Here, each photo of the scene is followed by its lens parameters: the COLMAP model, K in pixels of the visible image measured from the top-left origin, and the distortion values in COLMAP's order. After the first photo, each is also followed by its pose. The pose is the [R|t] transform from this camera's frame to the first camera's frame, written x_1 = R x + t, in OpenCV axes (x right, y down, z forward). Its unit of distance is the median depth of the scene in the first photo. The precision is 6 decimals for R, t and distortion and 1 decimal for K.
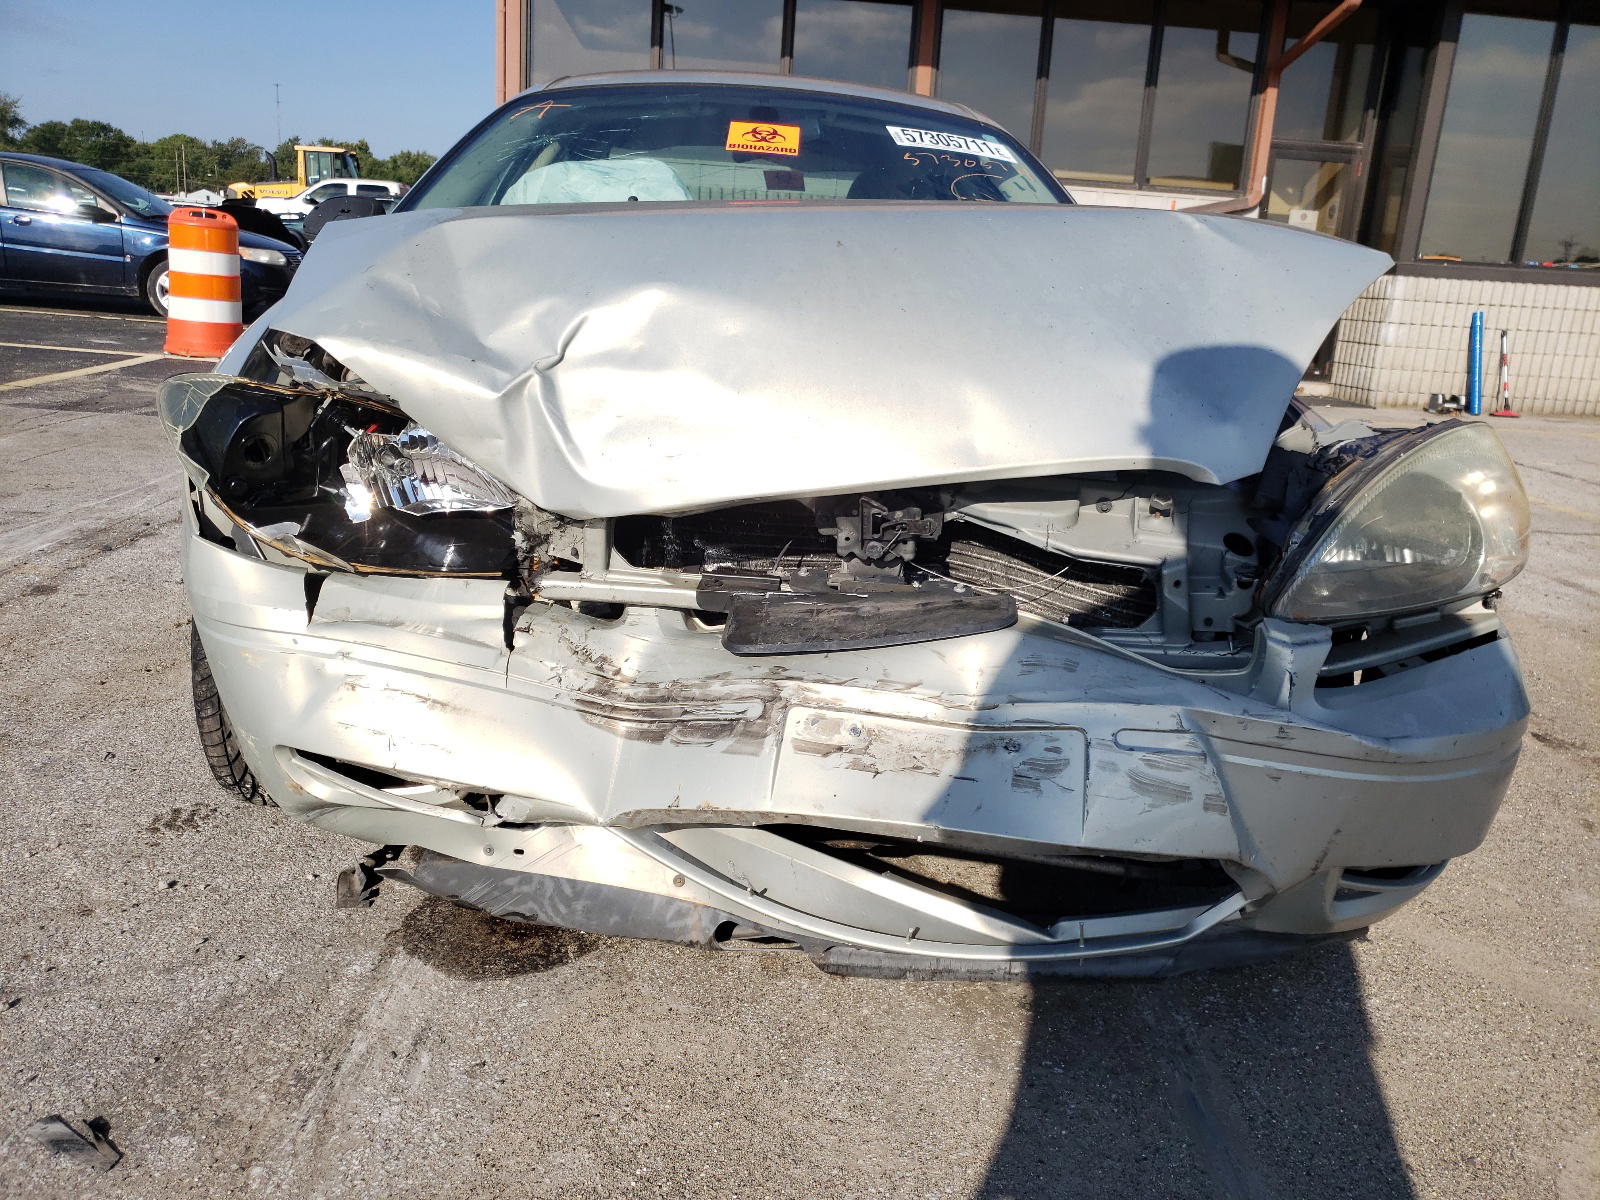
lens RADIAL K [[1250.8, 0, 800.0], [0, 1250.8, 600.0], [0, 0, 1]] dist [-0.002696, -0.005636]
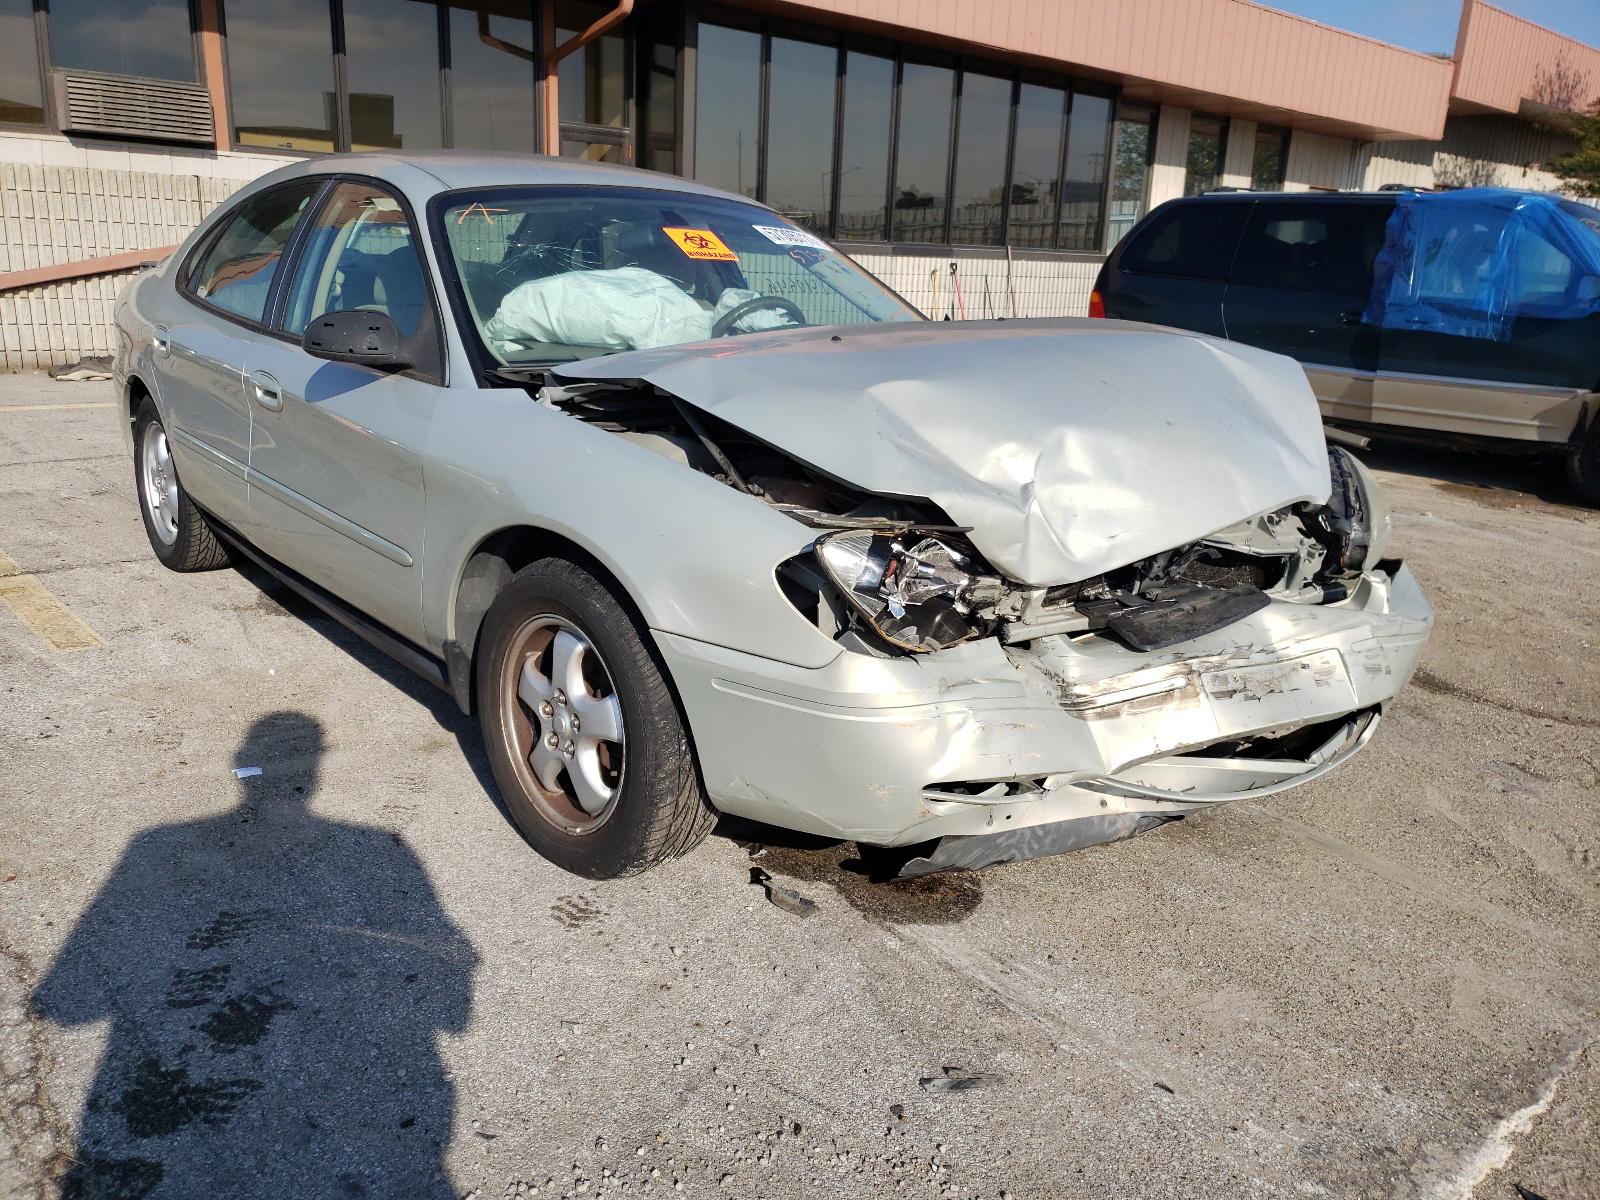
lens RADIAL K [[1250.8, 0, 800.0], [0, 1250.8, 600.0], [0, 0, 1]] dist [-0.002696, -0.005636]
pose [[0.799723, -0.184218, 0.571408, -1.200801], [0.158723, 0.982772, 0.094695, -0.224220], [-0.579008, 0.014965, 0.815185, -0.052993]]
